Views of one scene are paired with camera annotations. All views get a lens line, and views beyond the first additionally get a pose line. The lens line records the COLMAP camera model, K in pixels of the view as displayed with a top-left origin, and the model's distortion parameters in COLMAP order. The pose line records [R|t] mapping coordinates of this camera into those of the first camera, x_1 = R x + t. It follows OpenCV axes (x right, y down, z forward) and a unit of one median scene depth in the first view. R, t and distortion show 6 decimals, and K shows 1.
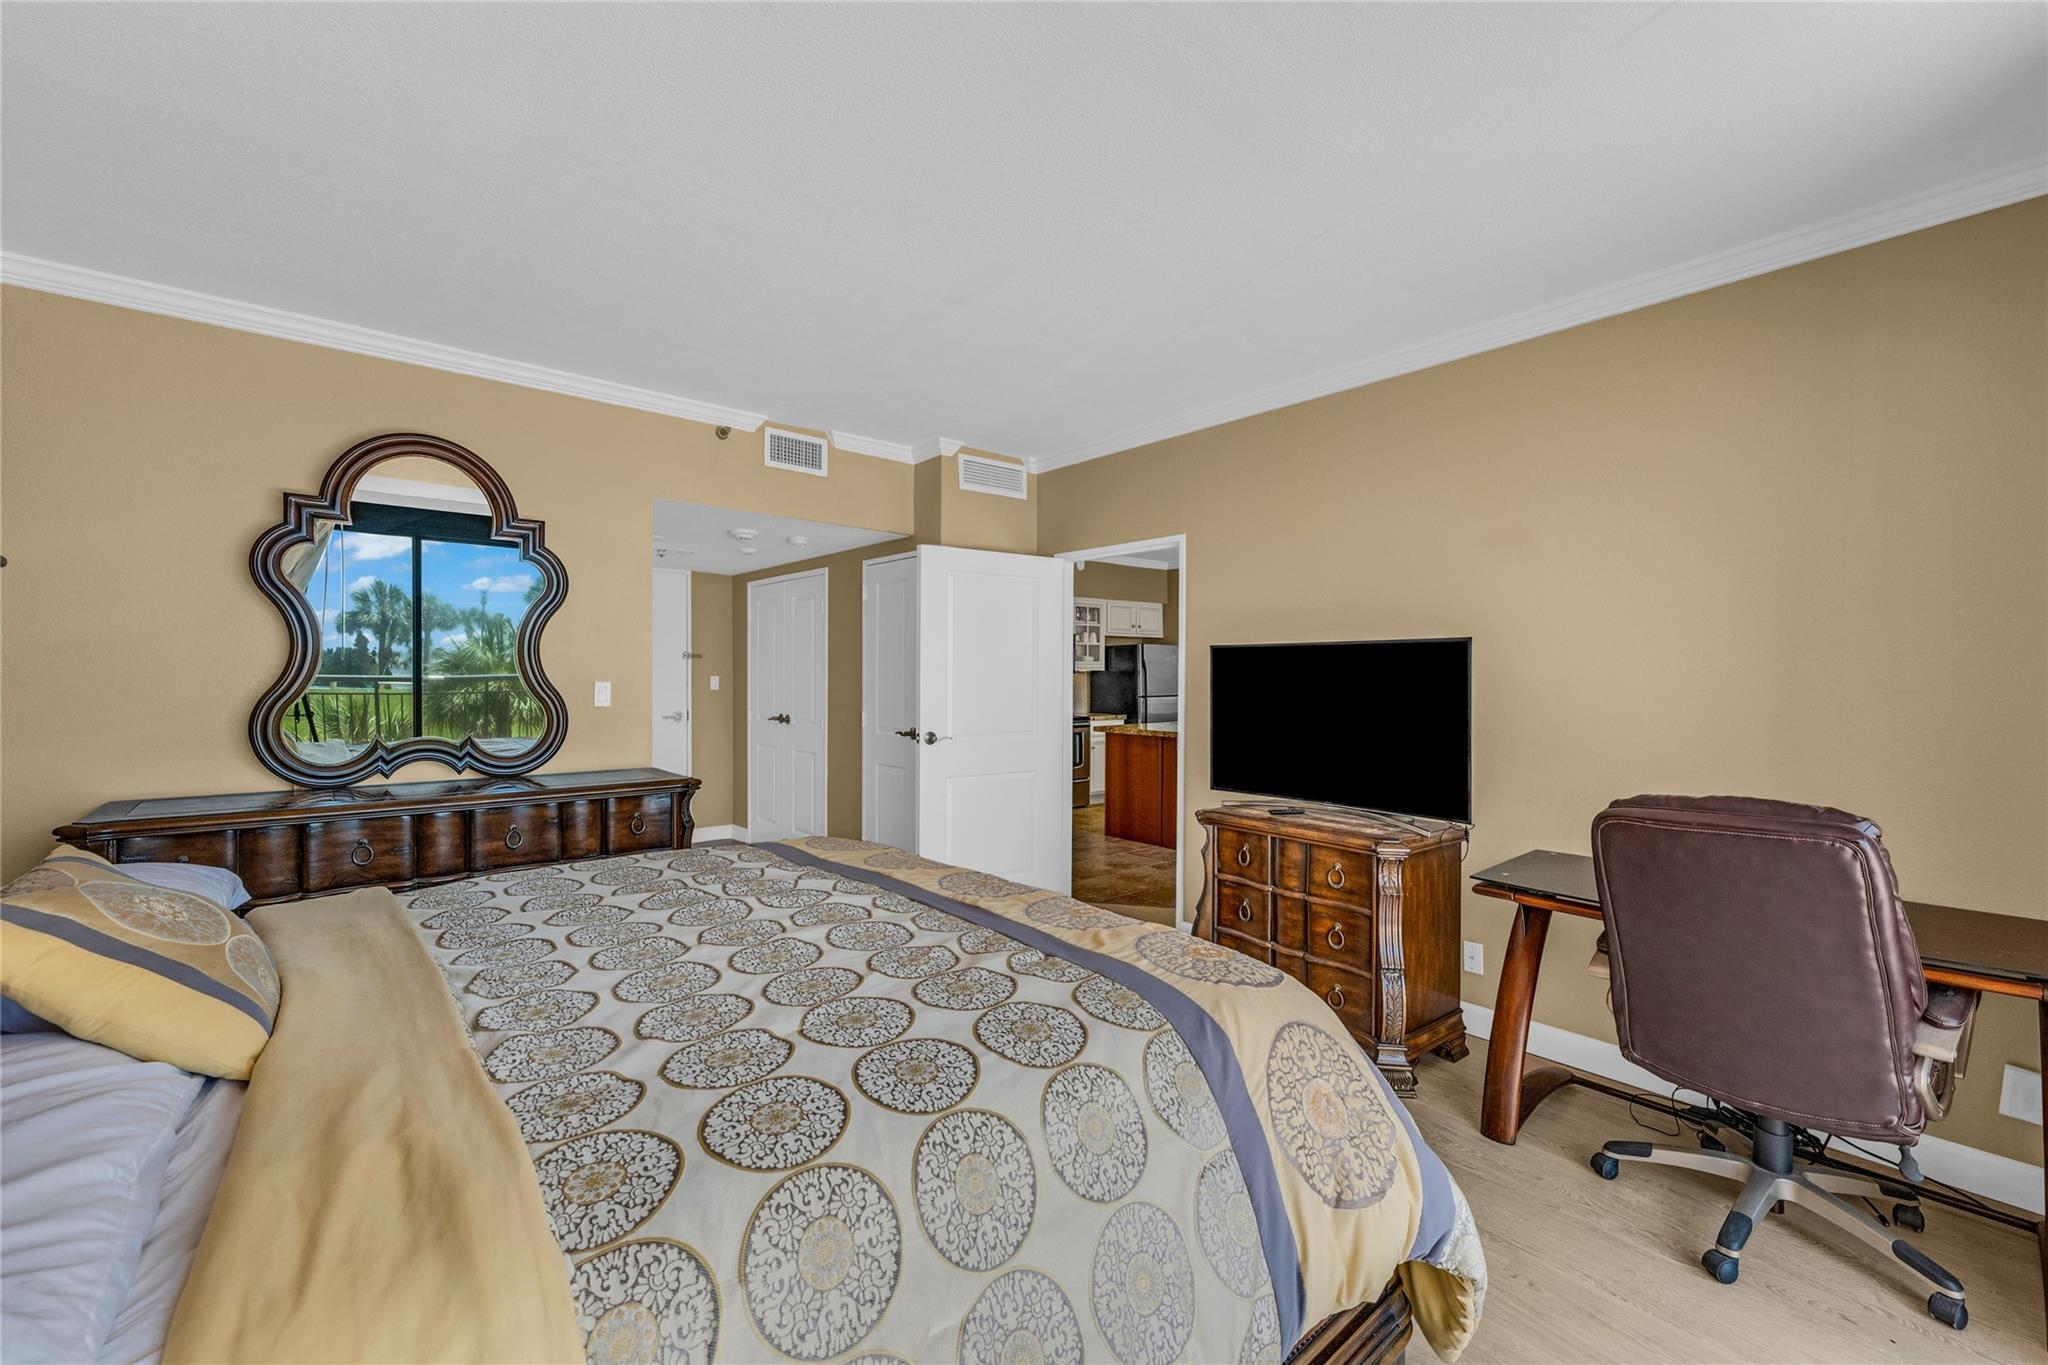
lens RADIAL K [[868.8, 0, 1021.2], [0, 868.8, 681.2], [0, 0, 1]] dist [0.001890, -0.000197]
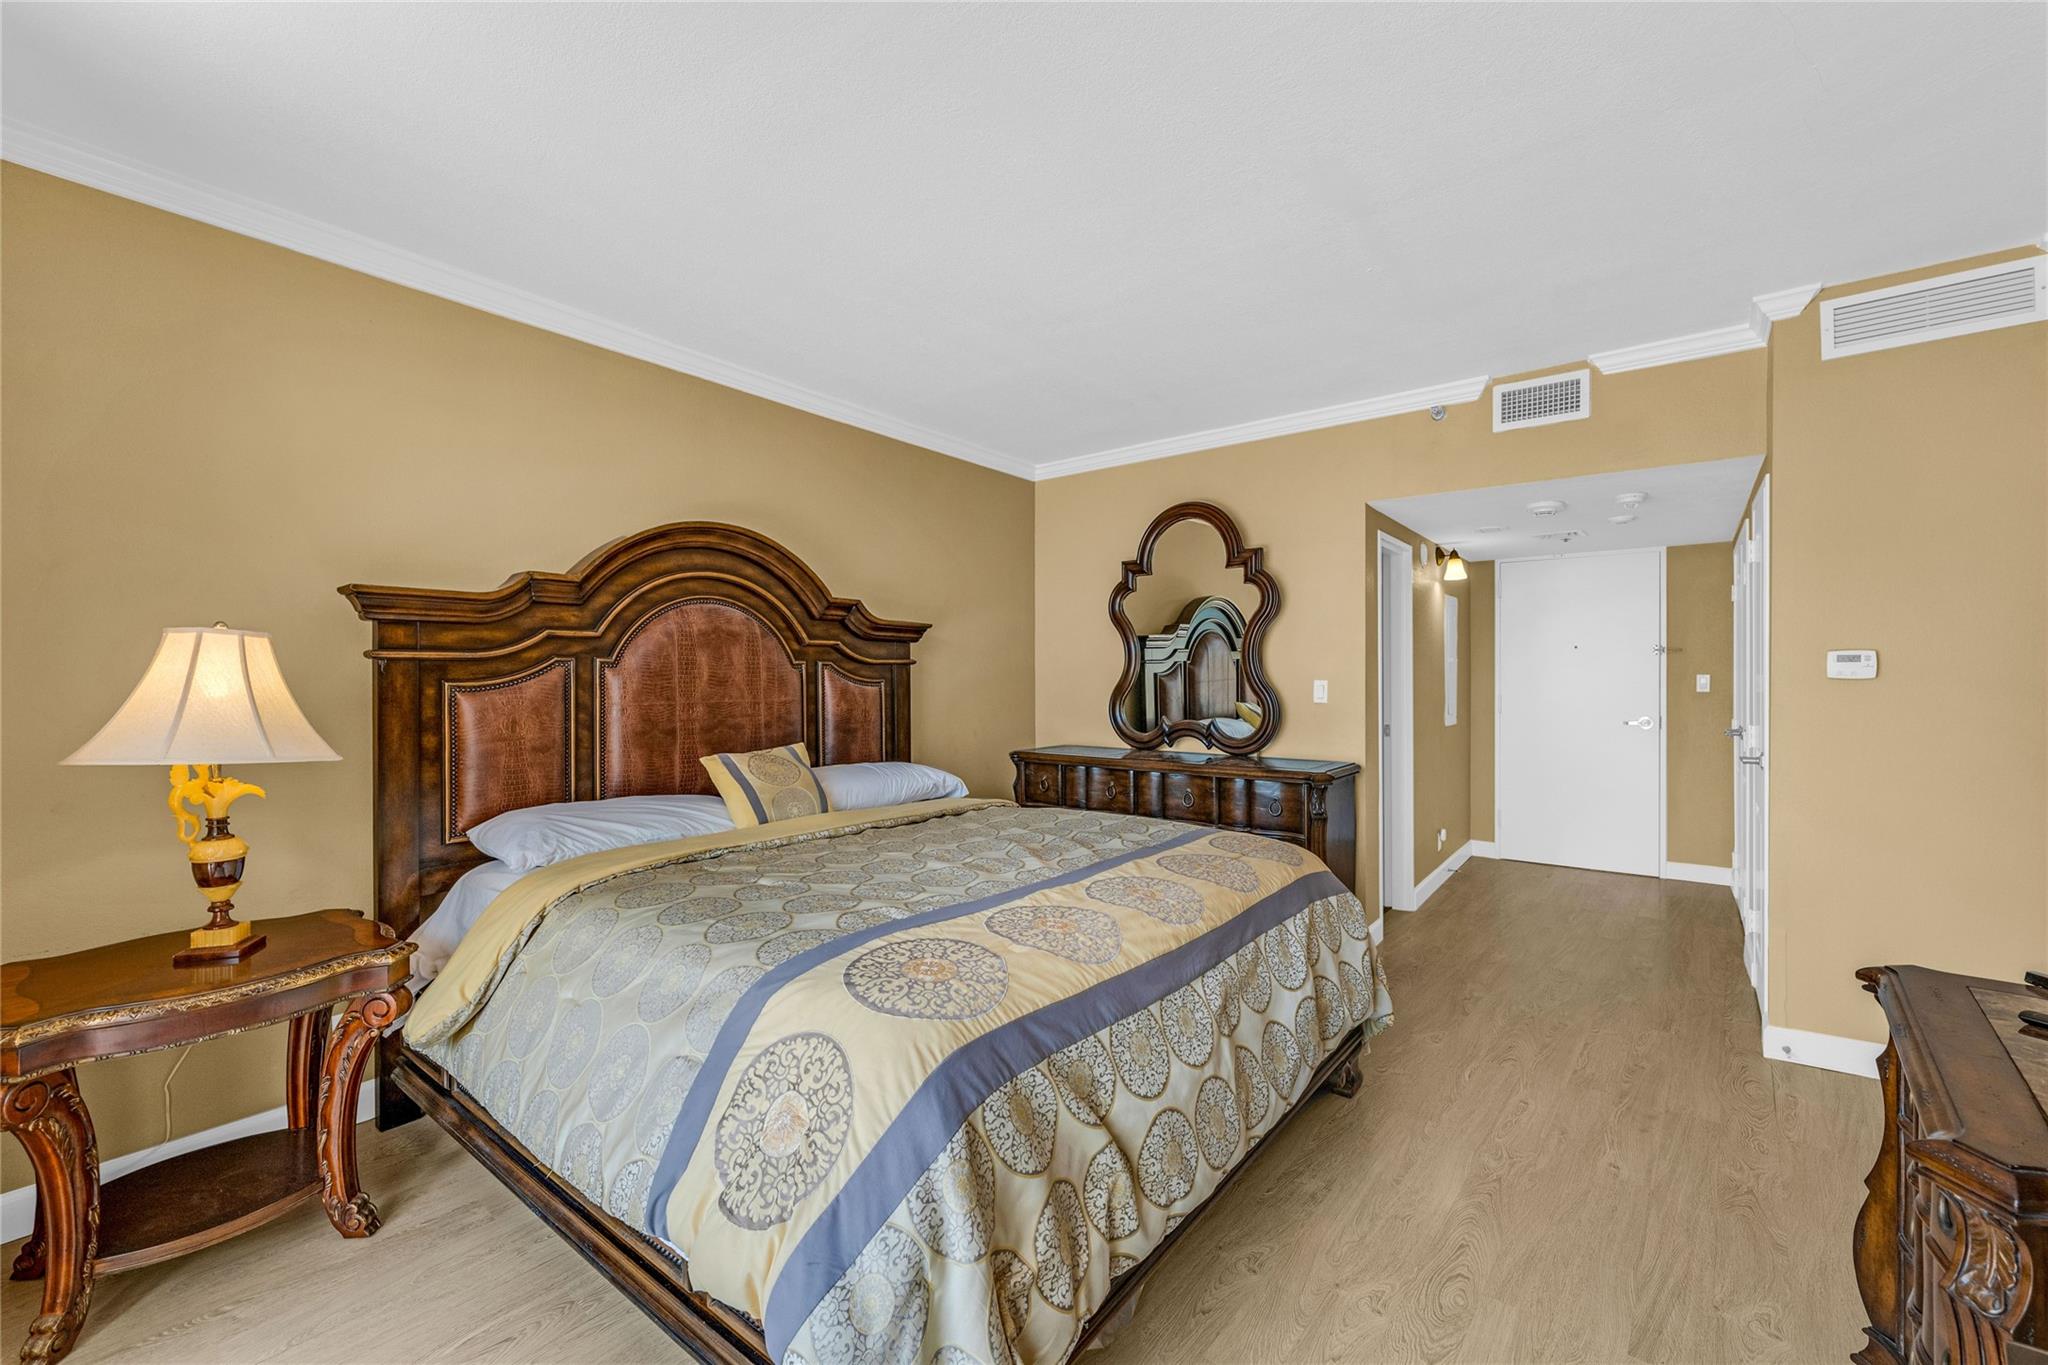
lens RADIAL K [[868.8, 0, 1034.7], [0, 868.8, 675.1], [0, 0, 1]] dist [0.001890, -0.000197]
pose [[0.153628, -0.006598, -0.988107, 0.650254], [-0.001313, 0.999975, -0.006881, 0.002310], [0.988128, 0.002354, 0.153616, 0.545598]]
